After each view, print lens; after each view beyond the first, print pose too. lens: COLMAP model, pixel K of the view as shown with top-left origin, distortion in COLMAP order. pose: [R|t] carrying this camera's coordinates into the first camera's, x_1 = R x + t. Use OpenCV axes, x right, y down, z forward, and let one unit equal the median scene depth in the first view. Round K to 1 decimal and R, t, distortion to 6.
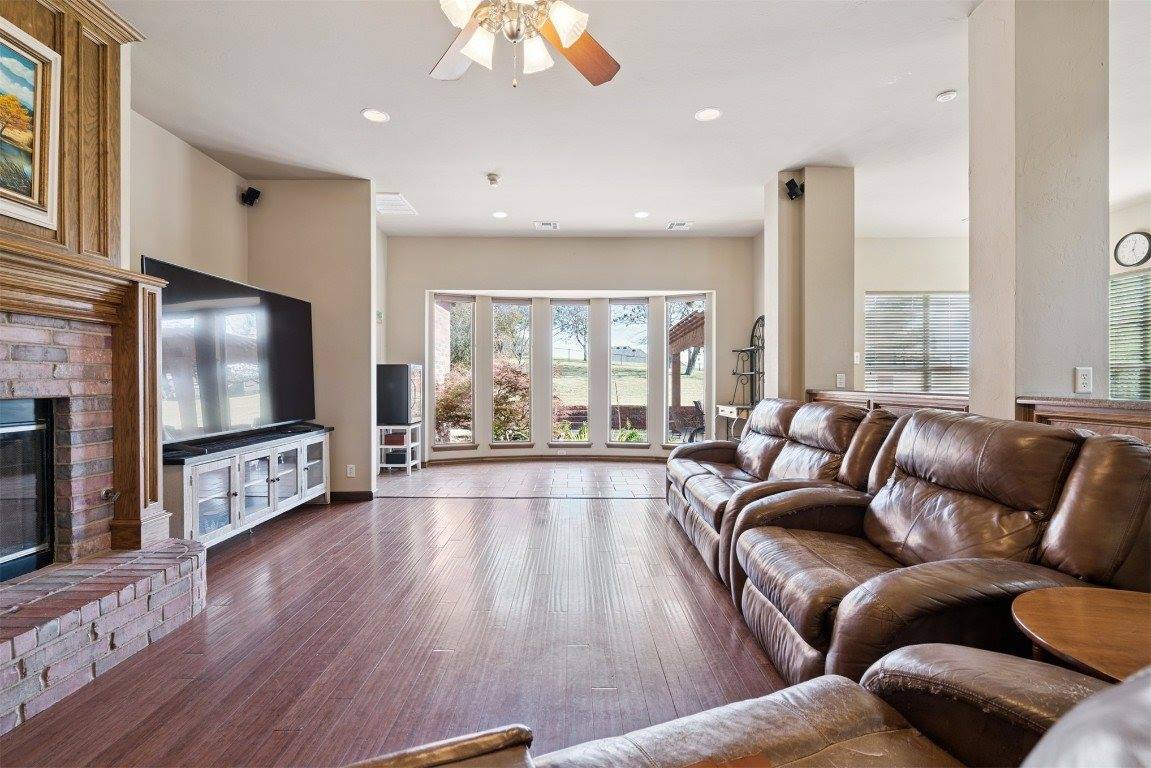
lens RADIAL K [[521.3, 0, 577.5], [0, 521.3, 378.0], [0, 0, 1]] dist [0.001905, 0.002921]
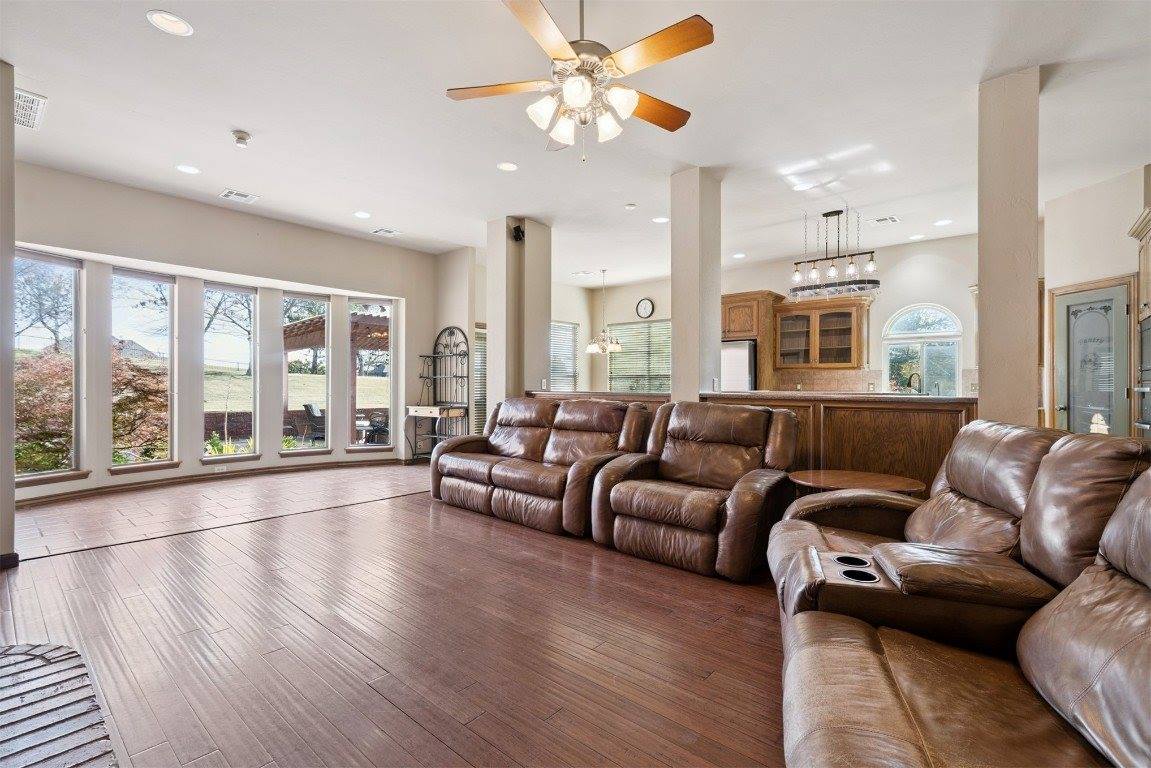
lens RADIAL K [[521.3, 0, 577.2], [0, 521.3, 383.3], [0, 0, 1]] dist [0.001905, 0.002921]
pose [[0.656859, 0.007004, 0.753981, -0.310721], [-0.010795, 0.999942, 0.000116, 0.001147], [-0.753936, -0.008215, 0.656897, 0.037614]]
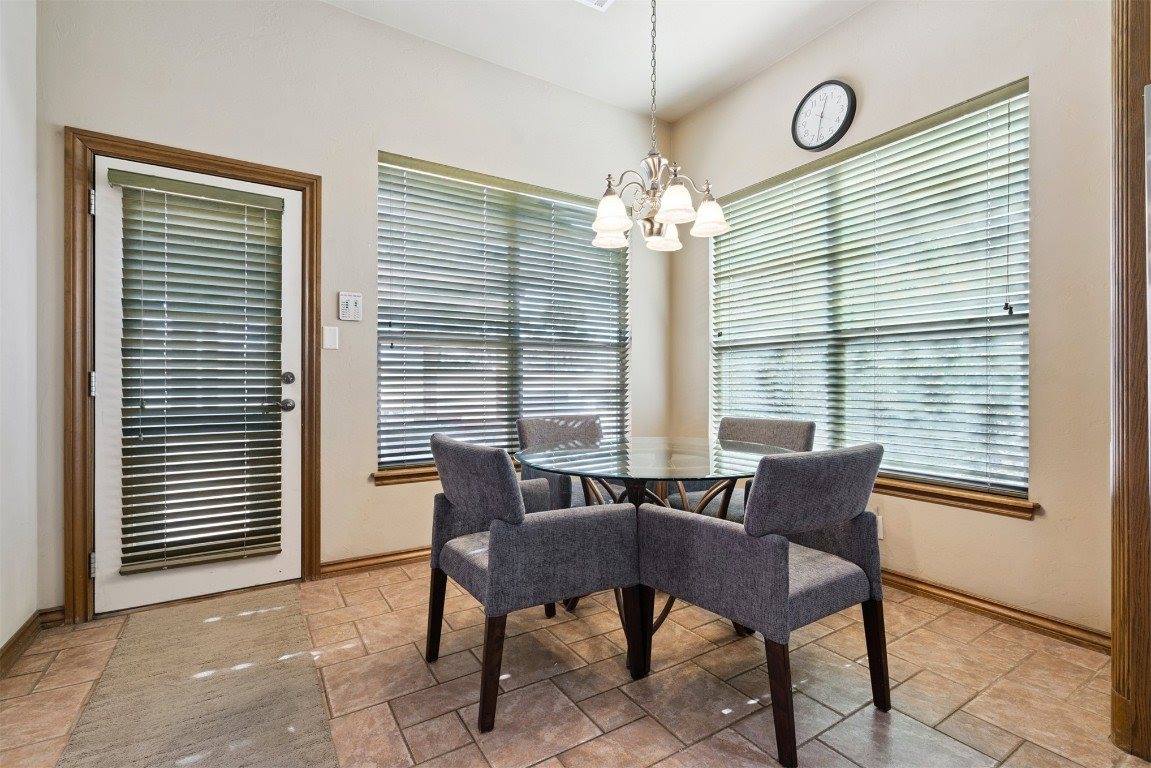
lens RADIAL K [[521.3, 0, 579.4], [0, 521.3, 385.9], [0, 0, 1]] dist [0.001905, 0.002921]
pose [[0.849642, -0.000129, 0.527360, 0.483238], [-0.006219, 0.999928, 0.010265, 0.019288], [-0.527323, -0.012001, 0.849580, 0.570245]]
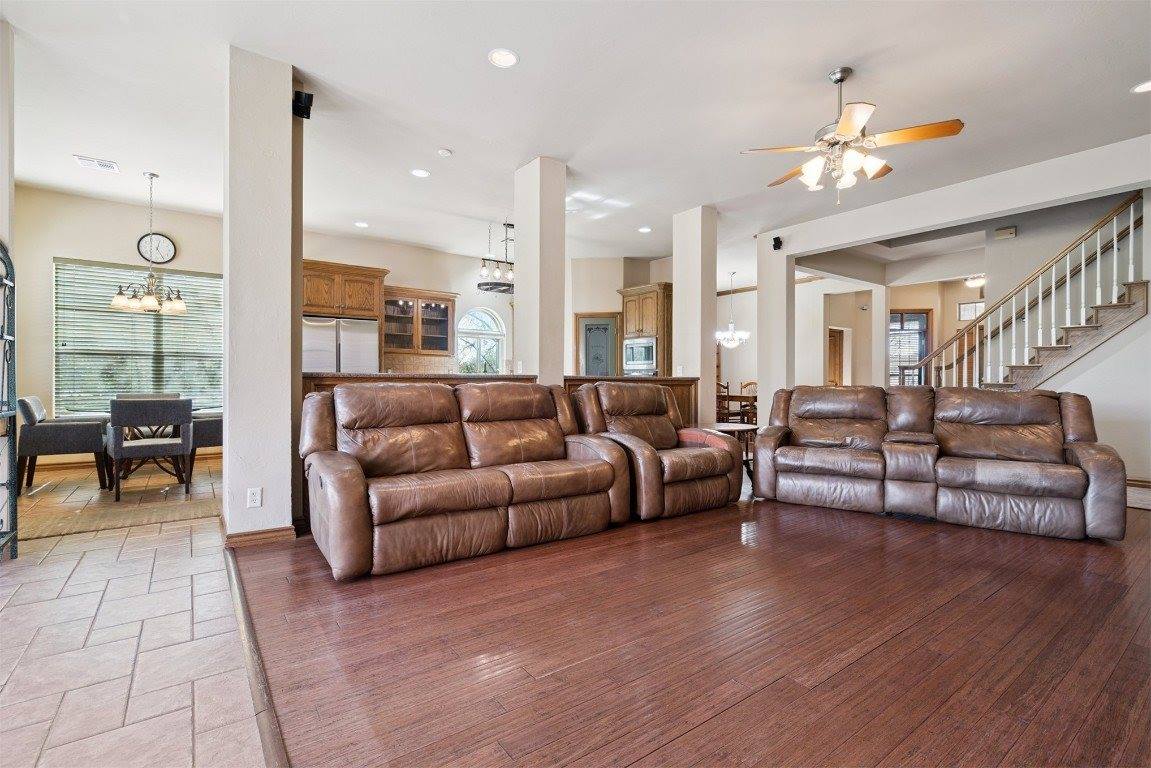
lens RADIAL K [[521.3, 0, 581.8], [0, 521.3, 382.1], [0, 0, 1]] dist [0.001905, 0.002921]
pose [[-0.589919, -0.008406, 0.807419, -0.297550], [-0.011666, 0.999930, 0.001887, 0.019344], [-0.807378, -0.008307, -0.589976, 0.777395]]
